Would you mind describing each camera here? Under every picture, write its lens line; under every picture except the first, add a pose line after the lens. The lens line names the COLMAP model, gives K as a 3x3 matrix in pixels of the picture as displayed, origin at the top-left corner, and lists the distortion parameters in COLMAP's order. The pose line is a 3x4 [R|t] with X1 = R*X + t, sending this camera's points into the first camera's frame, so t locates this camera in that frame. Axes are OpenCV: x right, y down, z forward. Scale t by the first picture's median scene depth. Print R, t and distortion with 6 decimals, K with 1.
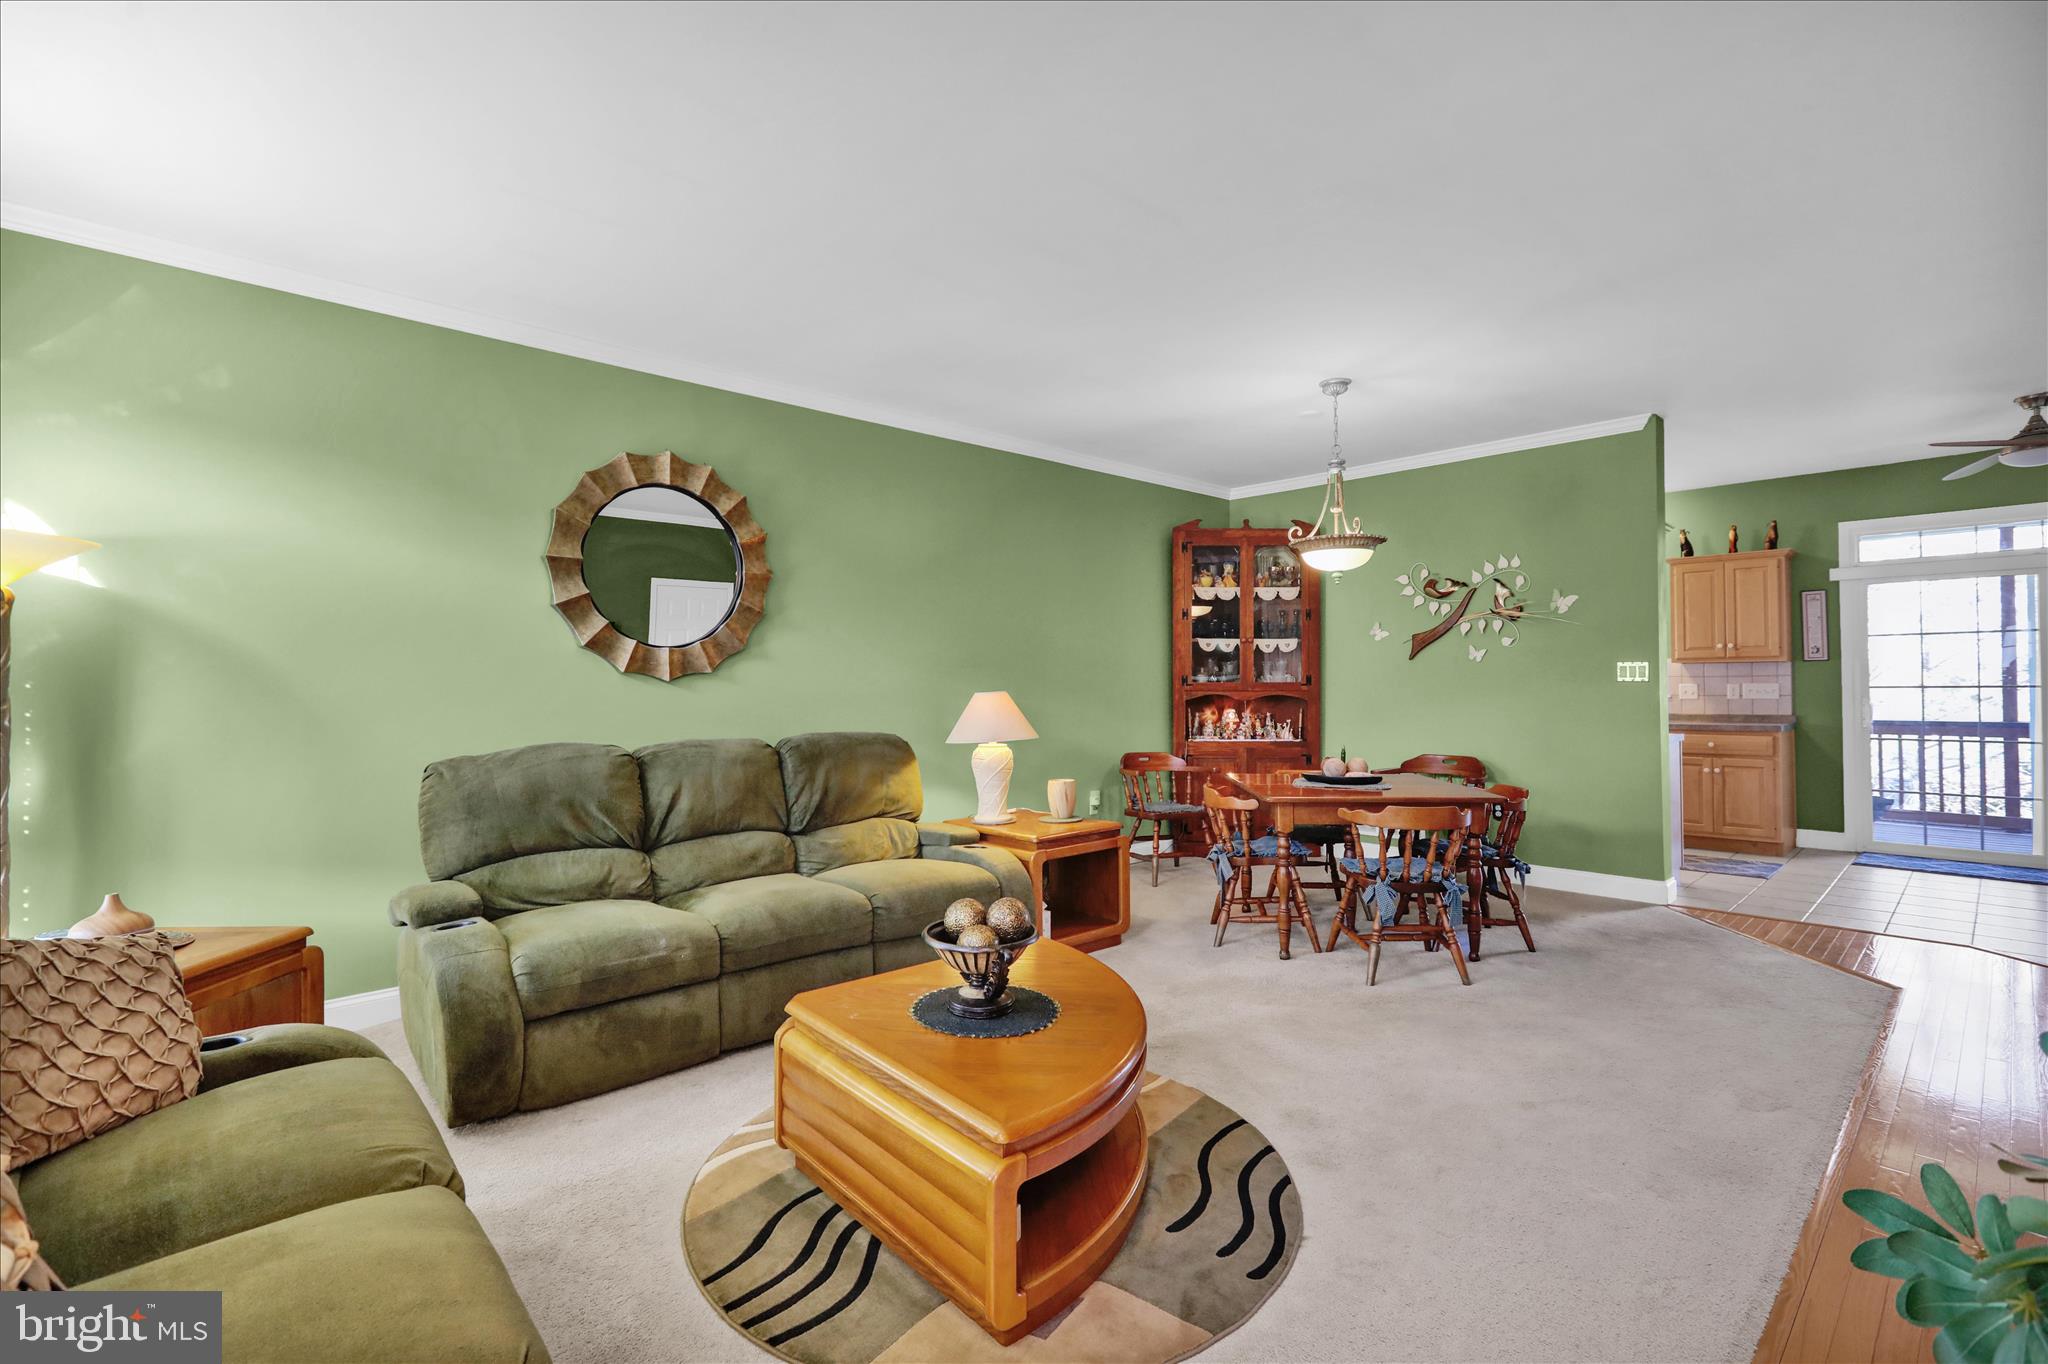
lens RADIAL K [[864.9, 0, 1033.2], [0, 864.9, 680.2], [0, 0, 1]] dist [0.000485, 0.000596]
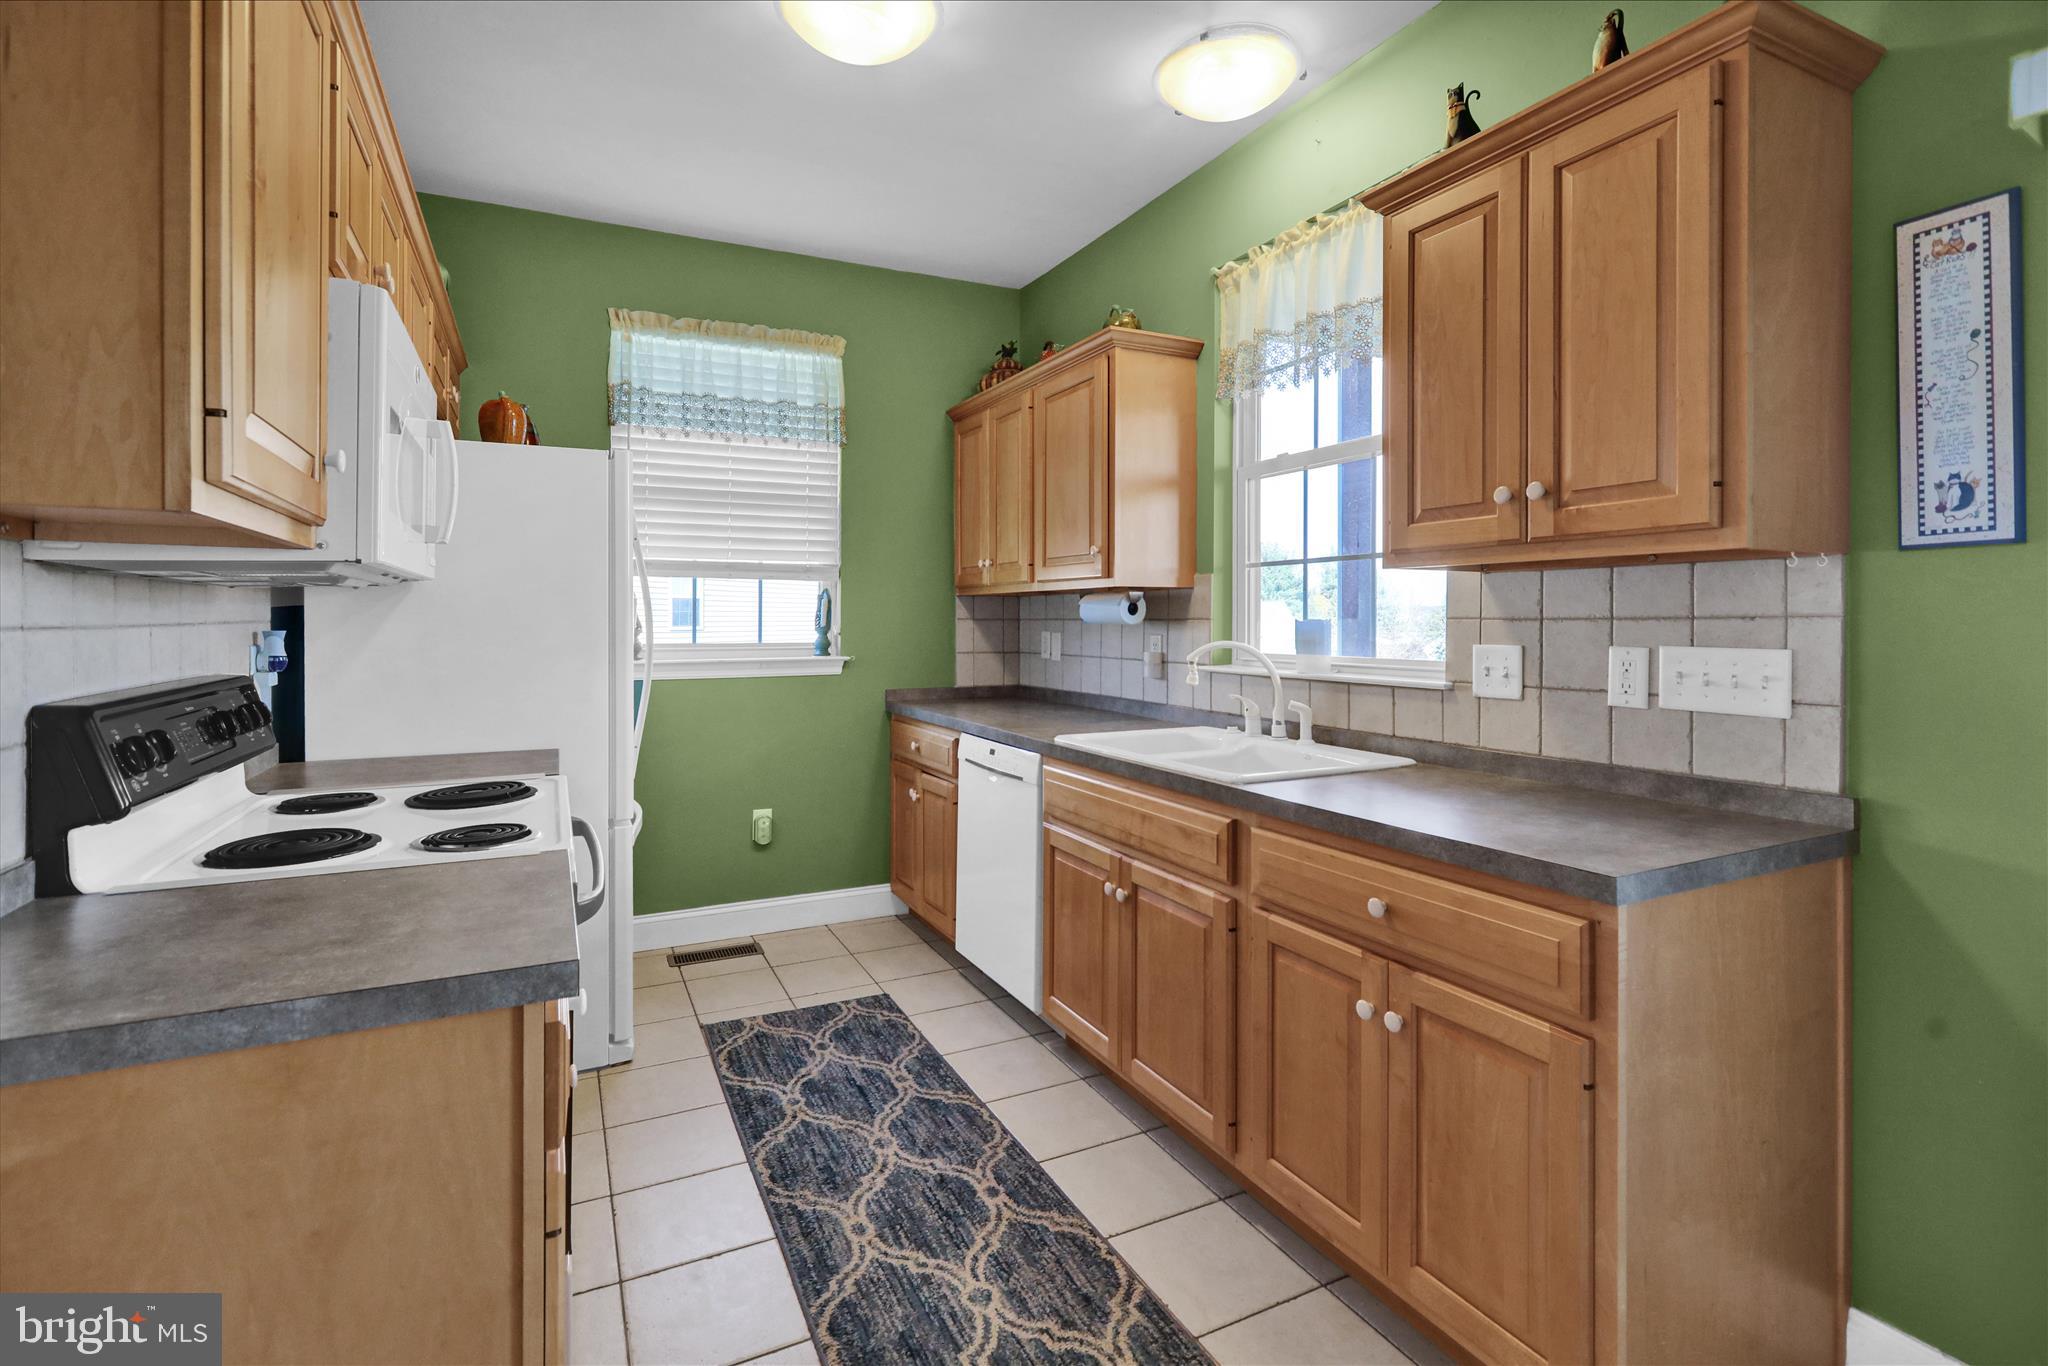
lens RADIAL K [[952.2, 0, 999.0], [0, 952.2, 634.1], [0, 0, 1]] dist [-0.003296, -0.000262]
pose [[0.956835, 0.009010, -0.290491, 0.793103], [-0.002984, 0.999771, 0.021181, -0.005676], [0.290615, -0.019400, 0.956643, 0.755270]]
